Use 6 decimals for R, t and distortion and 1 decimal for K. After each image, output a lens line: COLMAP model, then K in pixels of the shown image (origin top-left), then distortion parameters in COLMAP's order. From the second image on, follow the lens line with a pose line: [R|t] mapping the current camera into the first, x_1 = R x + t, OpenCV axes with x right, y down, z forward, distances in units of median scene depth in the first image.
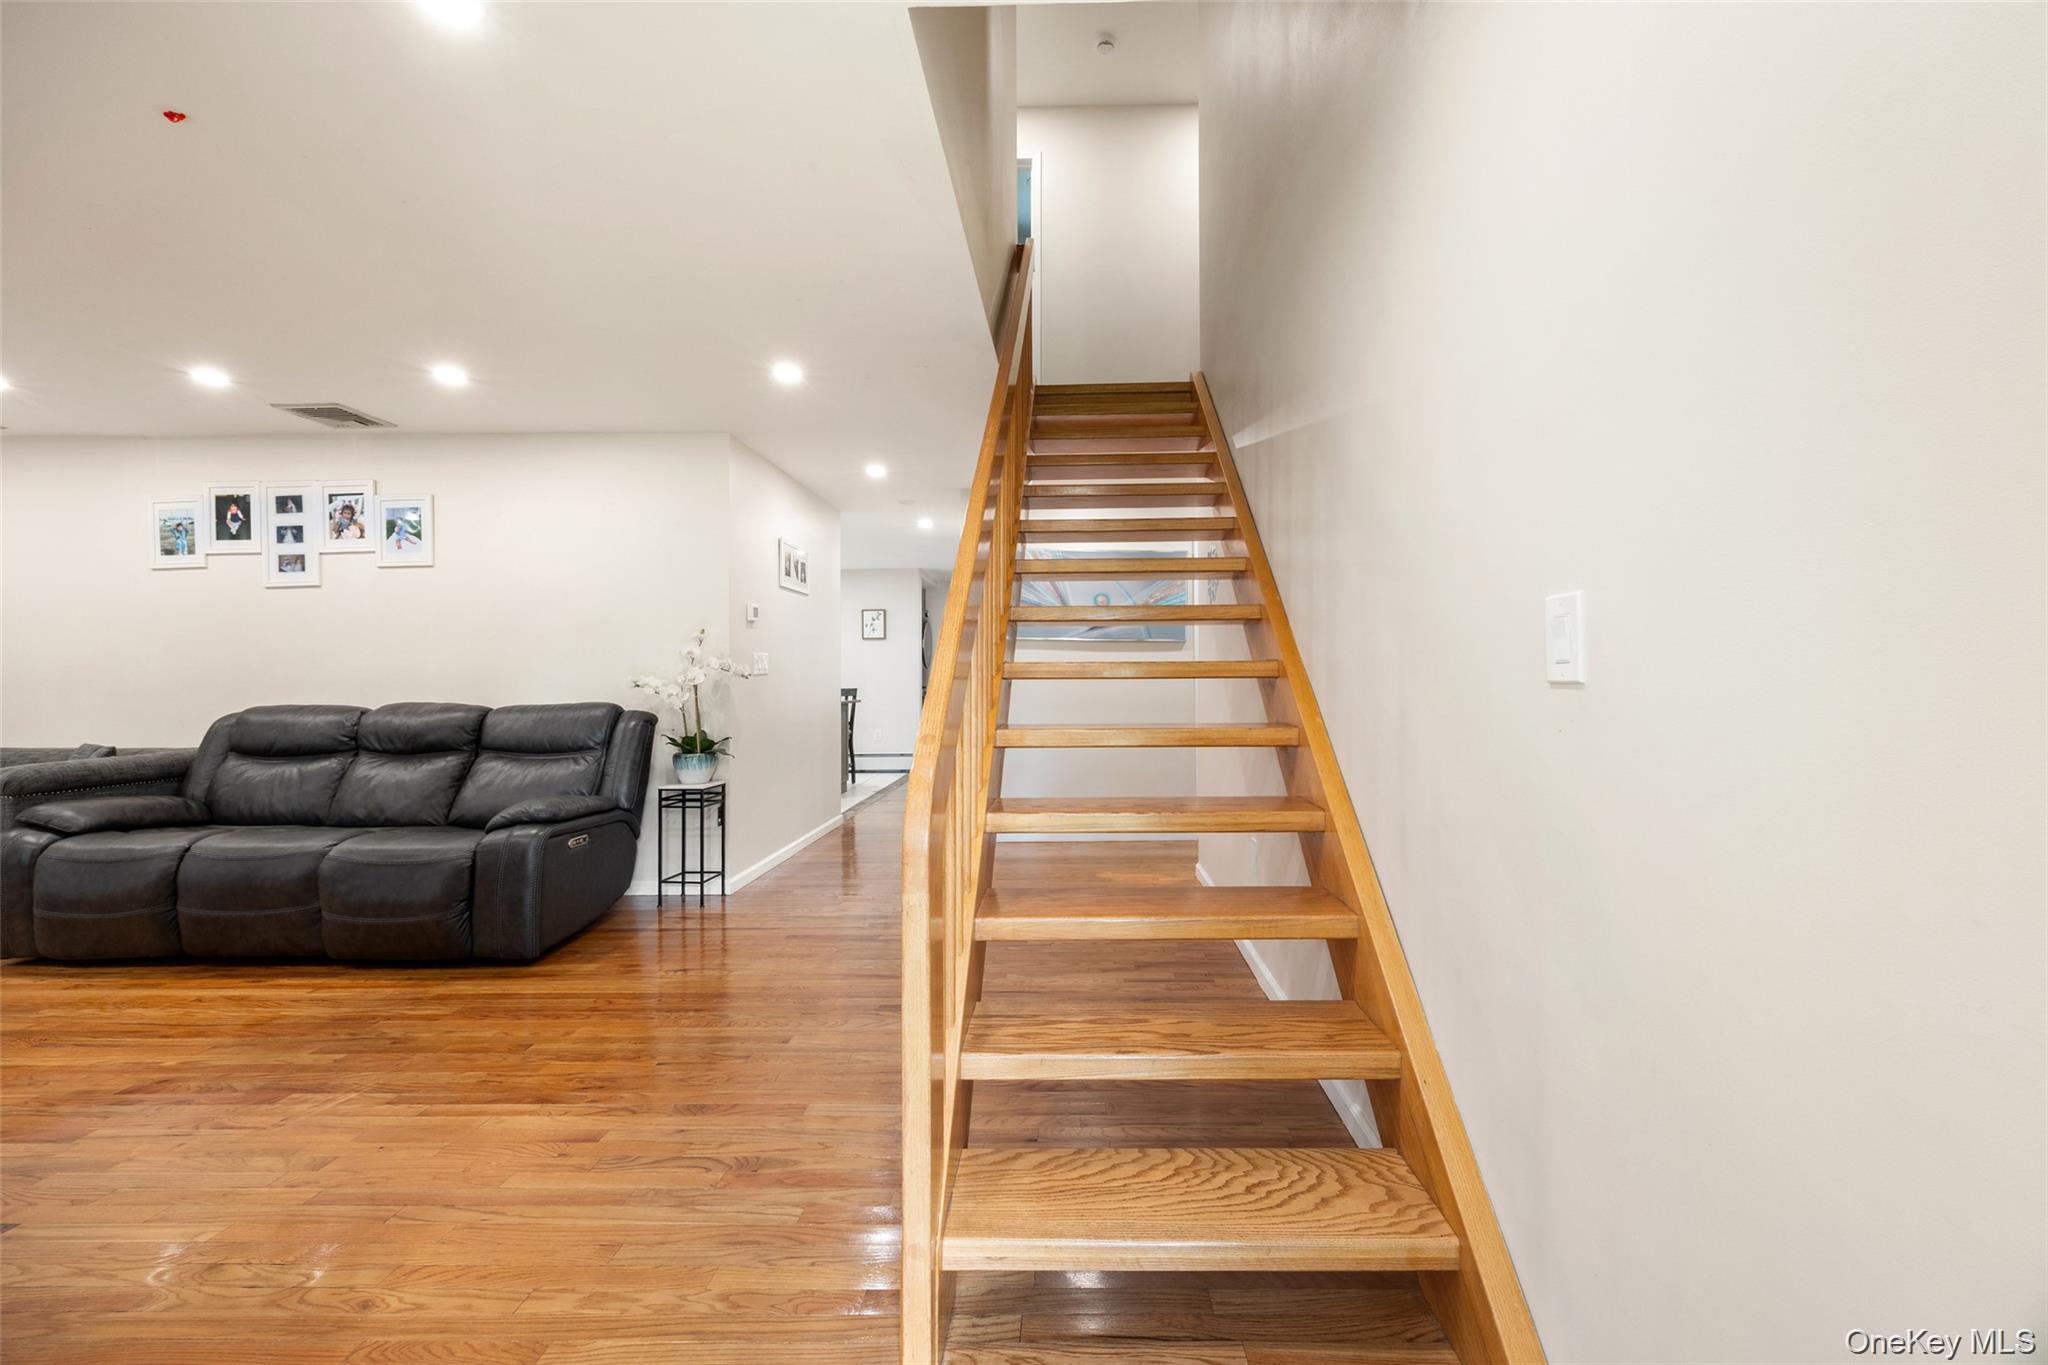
lens RADIAL K [[794.1, 0, 1024.0], [0, 794.1, 682.5], [0, 0, 1]] dist [-0.001706, -0.000335]
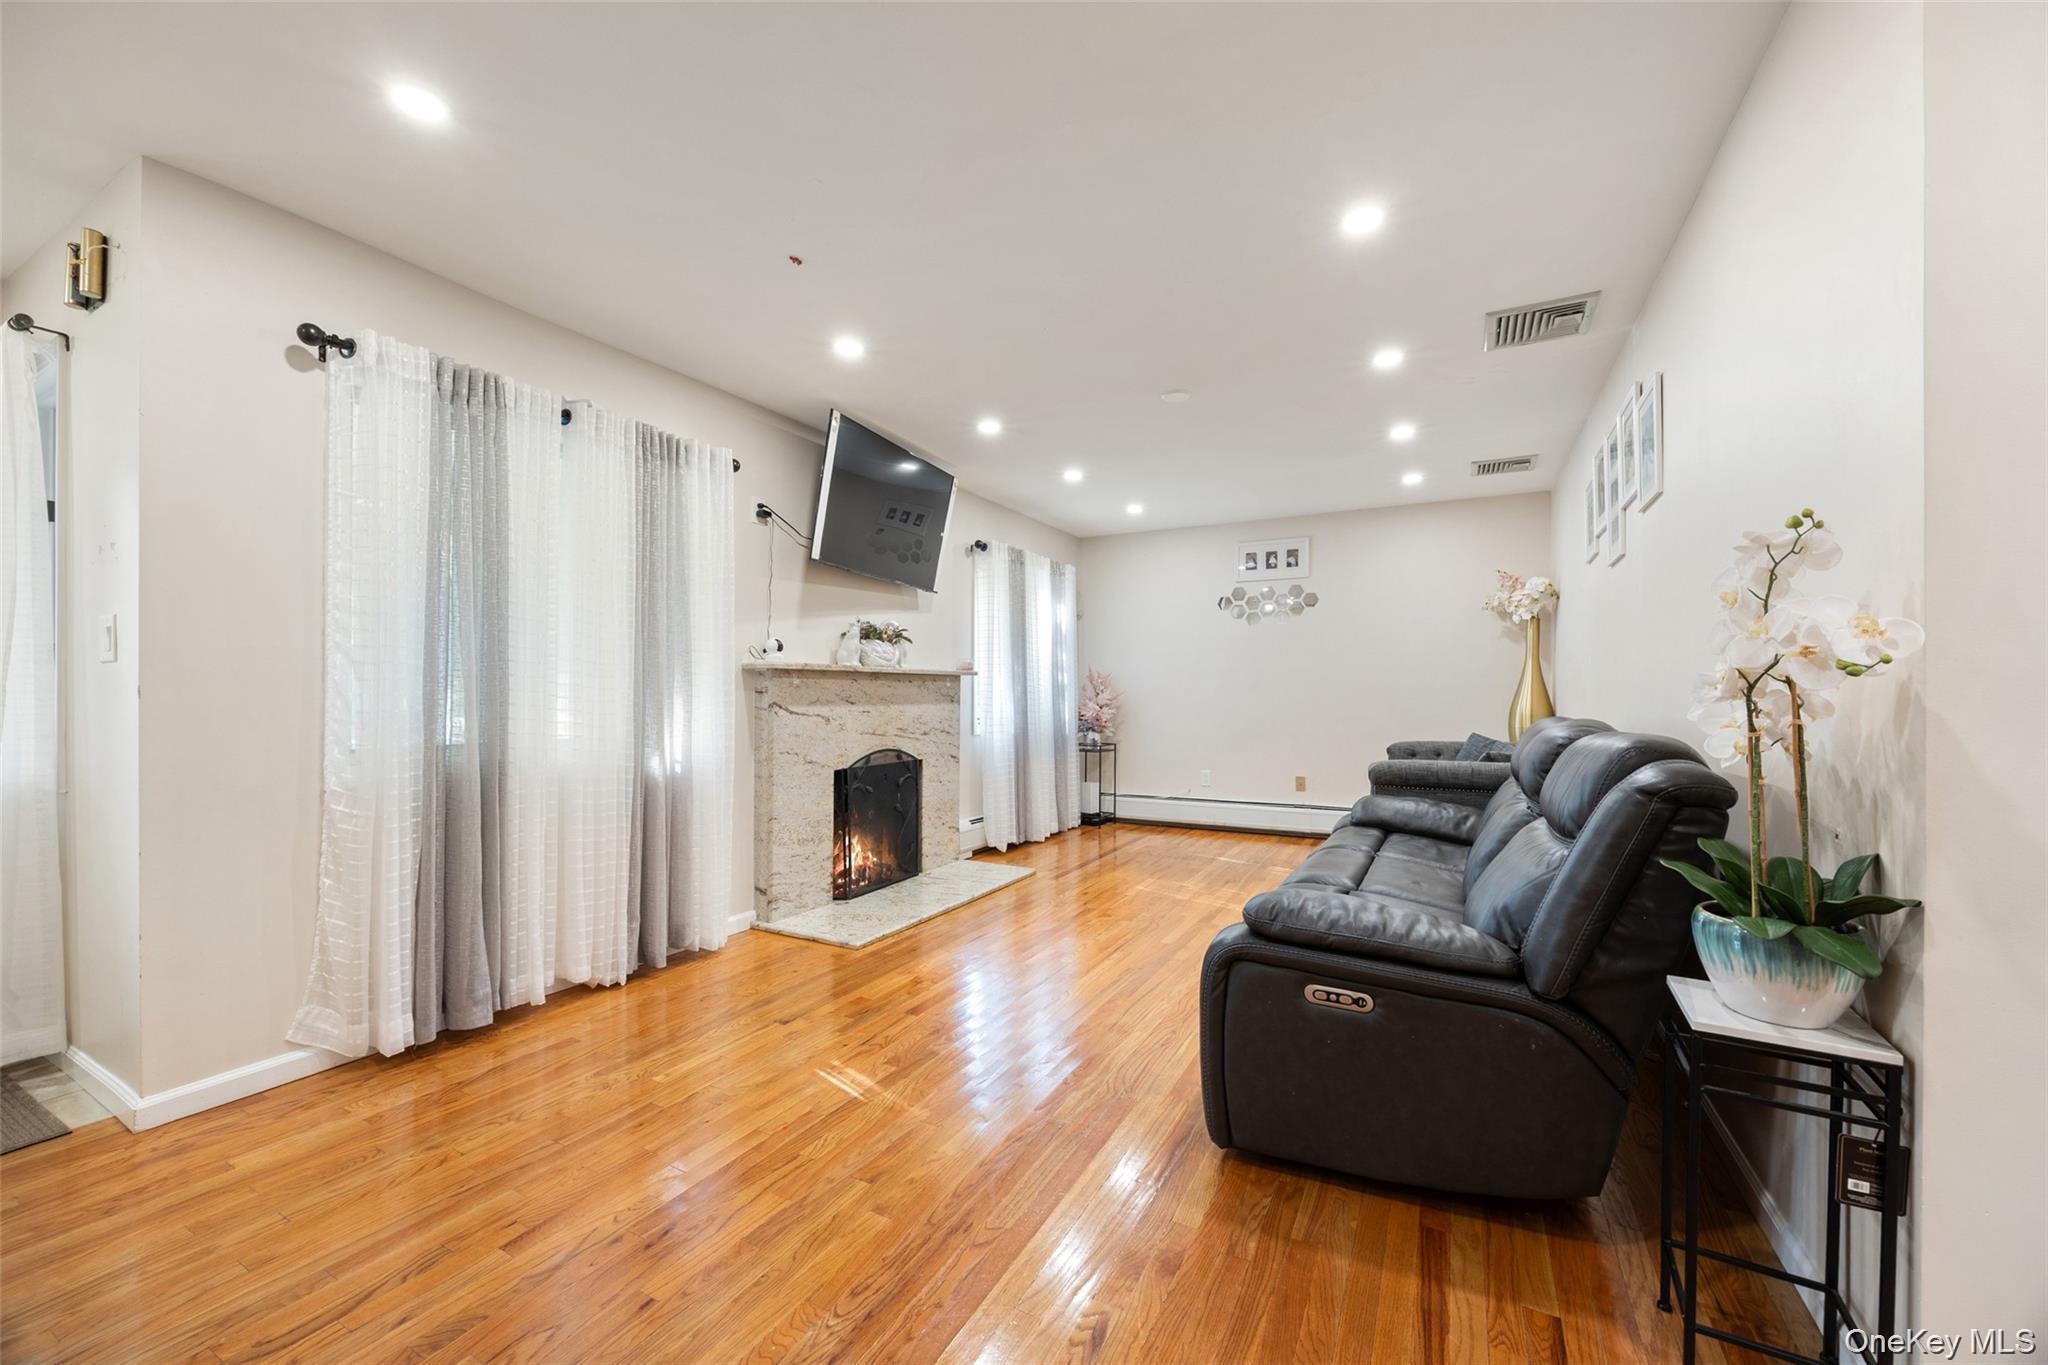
lens RADIAL K [[794.1, 0, 1024.0], [0, 794.1, 682.5], [0, 0, 1]] dist [-0.001706, -0.000335]
pose [[-0.408809, -0.000890, -0.912620, -0.006911], [-0.008136, 0.999963, 0.002669, -0.003153], [0.912584, 0.008516, -0.408801, 0.805381]]
